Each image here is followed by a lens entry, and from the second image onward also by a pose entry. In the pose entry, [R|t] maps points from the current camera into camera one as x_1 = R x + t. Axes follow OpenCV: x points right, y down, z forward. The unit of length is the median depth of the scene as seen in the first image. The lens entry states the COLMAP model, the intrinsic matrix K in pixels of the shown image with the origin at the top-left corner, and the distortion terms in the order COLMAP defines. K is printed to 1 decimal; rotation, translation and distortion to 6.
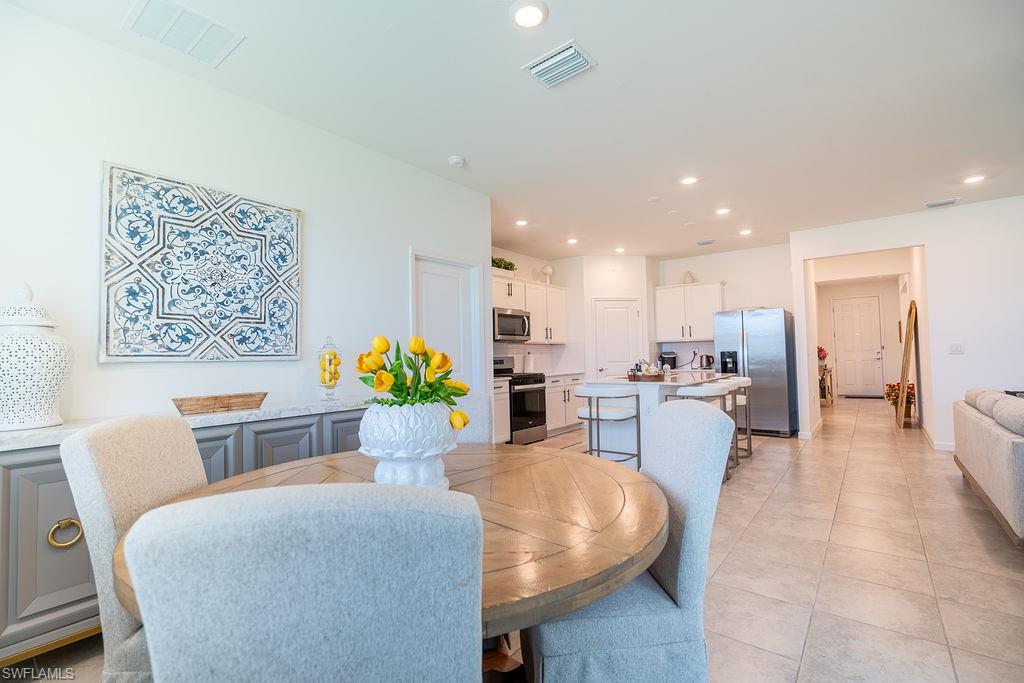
lens RADIAL K [[458.8, 0, 508.0], [0, 458.8, 337.7], [0, 0, 1]] dist [-0.011784, 0.000328]
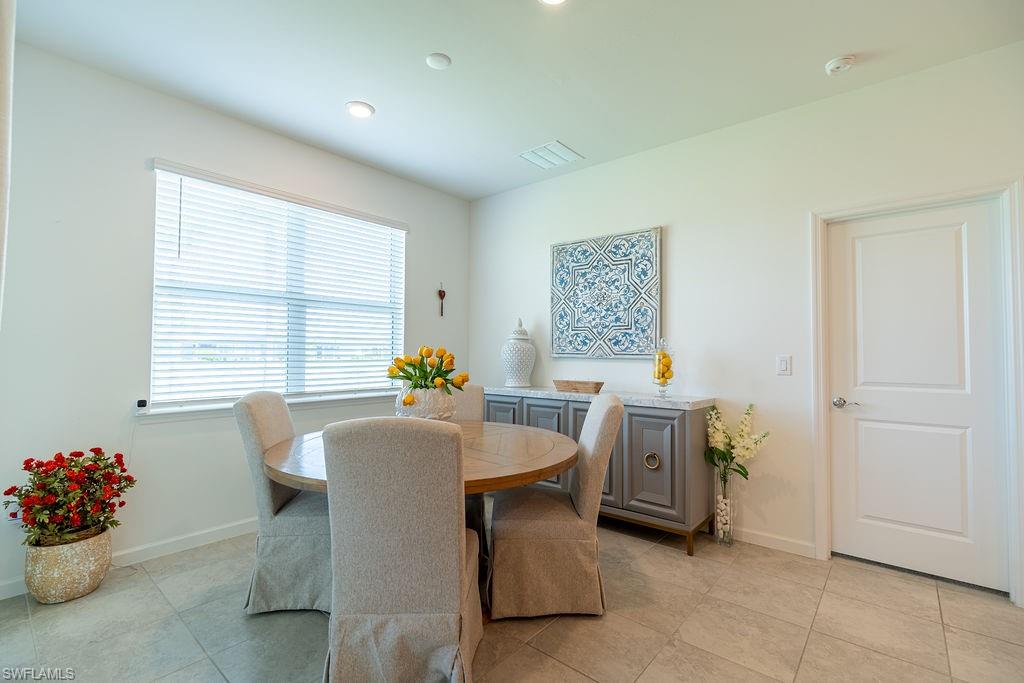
lens RADIAL K [[458.8, 0, 508.0], [0, 458.8, 337.7], [0, 0, 1]] dist [-0.011784, 0.000328]
pose [[-0.049315, -0.012301, -0.998708, 0.805359], [0.036642, 0.999229, -0.014117, -0.002211], [0.998111, -0.037291, -0.048826, 0.782225]]
